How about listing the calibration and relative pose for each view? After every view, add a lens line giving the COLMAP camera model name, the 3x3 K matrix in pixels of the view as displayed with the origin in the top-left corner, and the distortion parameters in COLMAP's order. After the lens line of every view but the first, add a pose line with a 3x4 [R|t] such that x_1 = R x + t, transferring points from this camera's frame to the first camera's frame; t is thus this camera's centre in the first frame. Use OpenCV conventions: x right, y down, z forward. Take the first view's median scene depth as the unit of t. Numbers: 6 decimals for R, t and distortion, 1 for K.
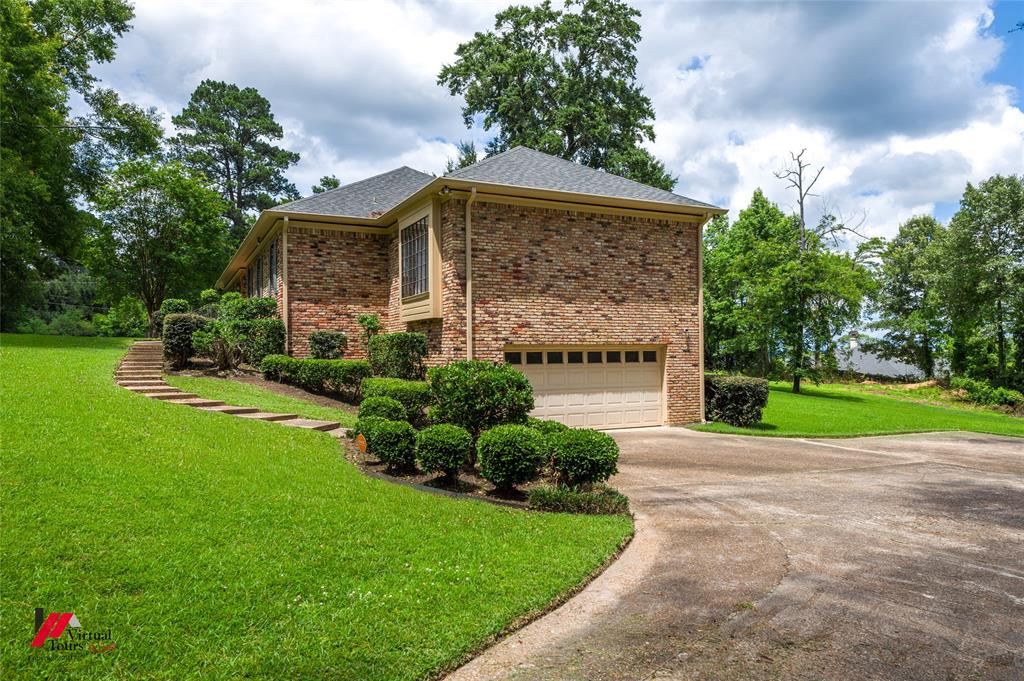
lens RADIAL K [[735.2, 0, 514.2], [0, 735.2, 360.9], [0, 0, 1]] dist [0.069767, 0.001219]
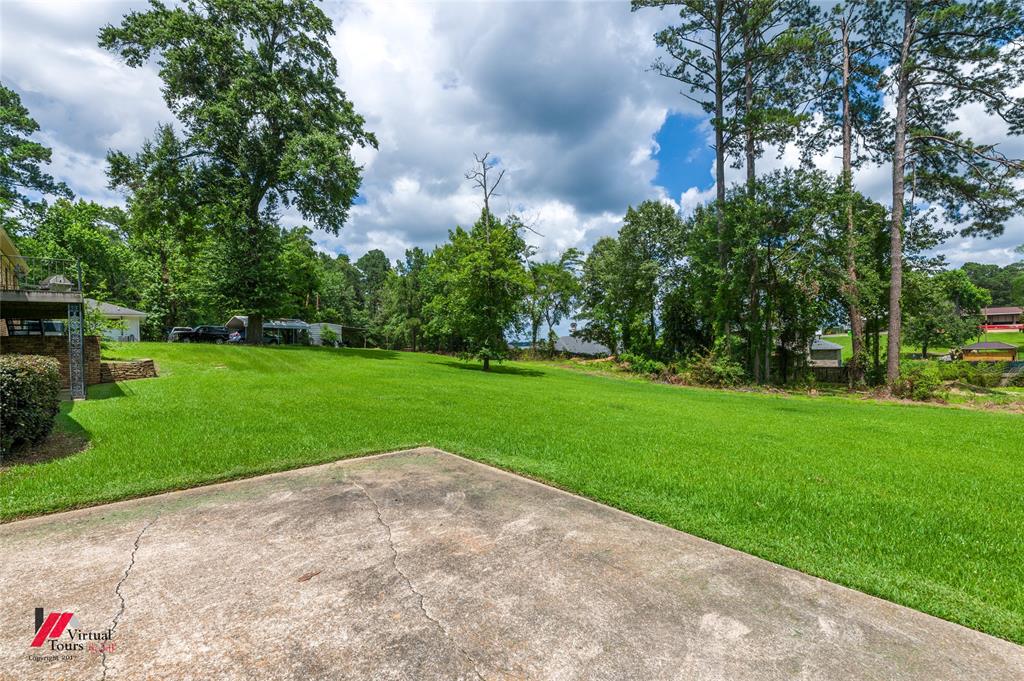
lens RADIAL K [[468.5, 0, 512.0], [0, 468.5, 340.5], [0, 0, 1]] dist [0.000559, 0.000348]
pose [[0.968699, -0.015640, 0.247746, 0.168896], [0.020489, 0.999645, -0.017008, 0.008587], [-0.247392, 0.021551, 0.968676, 0.221708]]
